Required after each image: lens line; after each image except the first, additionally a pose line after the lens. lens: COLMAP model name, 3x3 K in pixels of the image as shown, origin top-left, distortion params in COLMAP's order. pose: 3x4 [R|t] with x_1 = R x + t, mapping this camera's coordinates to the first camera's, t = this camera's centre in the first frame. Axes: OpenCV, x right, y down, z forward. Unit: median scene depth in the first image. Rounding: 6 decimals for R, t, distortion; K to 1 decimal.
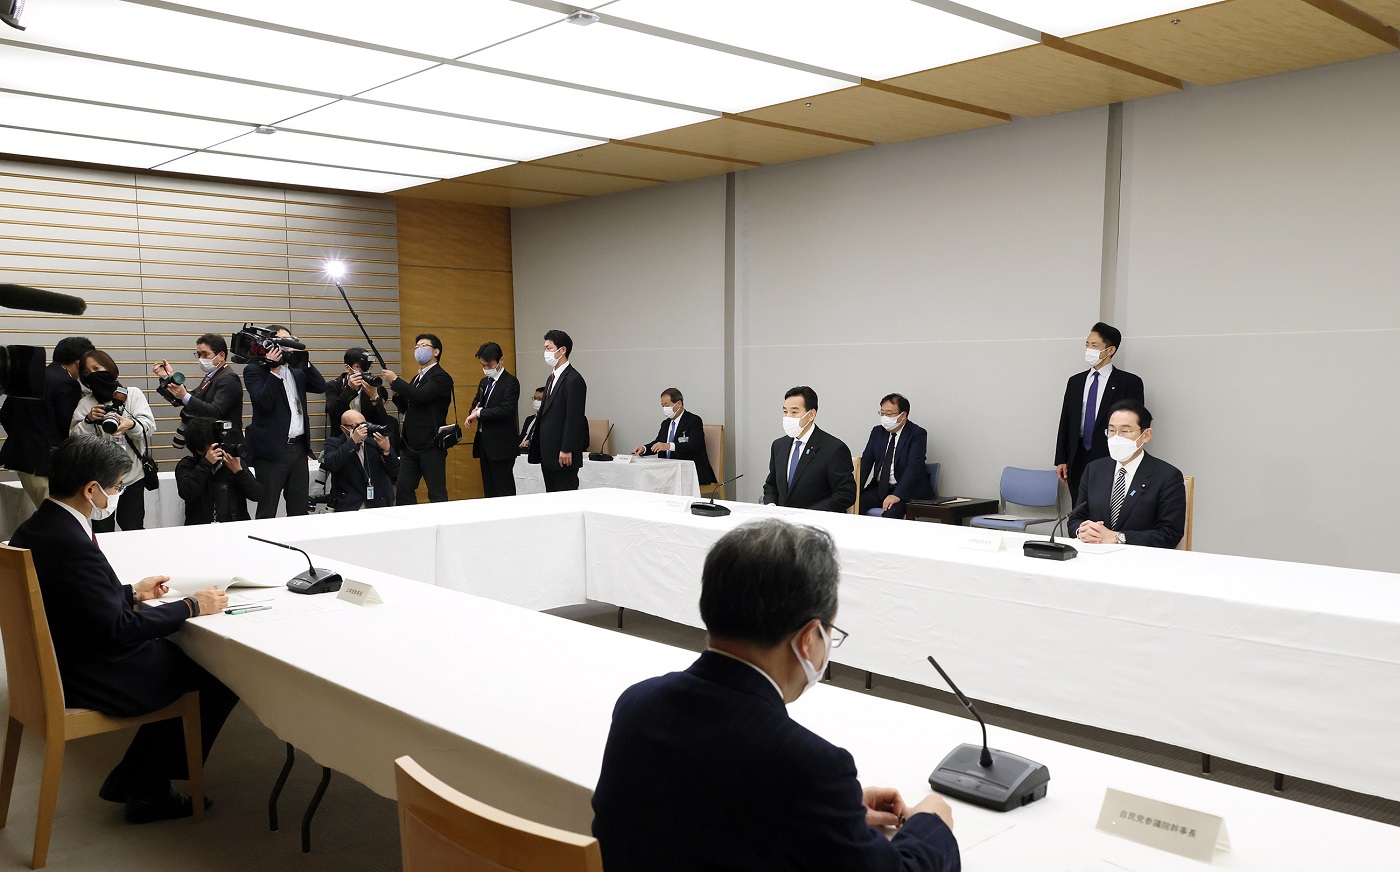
lens RADIAL K [[1211.8, 0, 700.0], [0, 1211.8, 436.0], [0, 0, 1]] dist [0.006875, 0.003303]
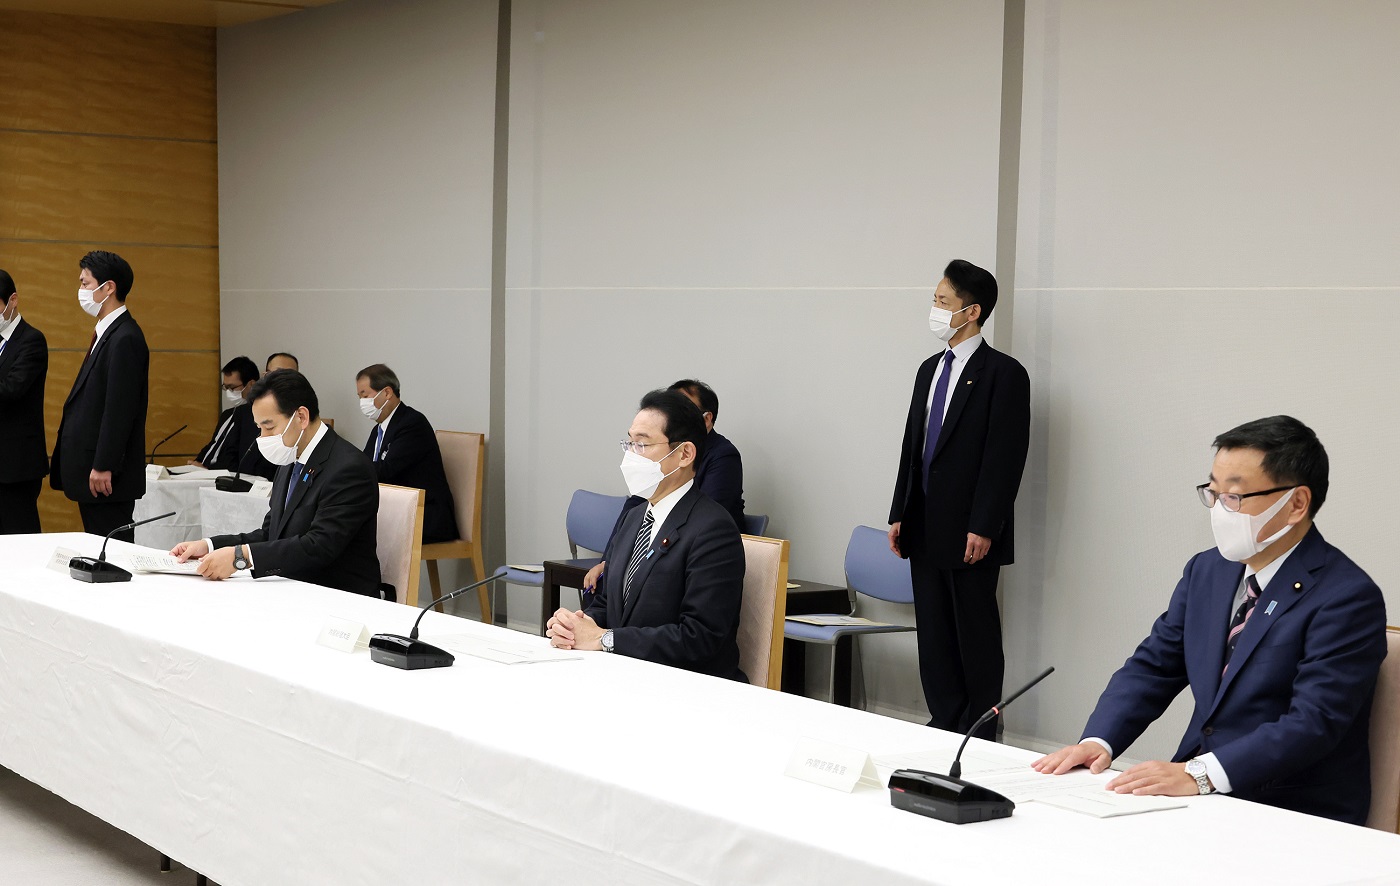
lens RADIAL K [[2463.6, 0, 700.0], [0, 2463.6, 443.0], [0, 0, 1]] dist [0.018118, -1.209198]
pose [[0.988065, 0.035878, -0.149800, 0.323494], [-0.037727, 0.999243, -0.009520, 0.000979], [0.149345, 0.015058, 0.988670, -0.067639]]
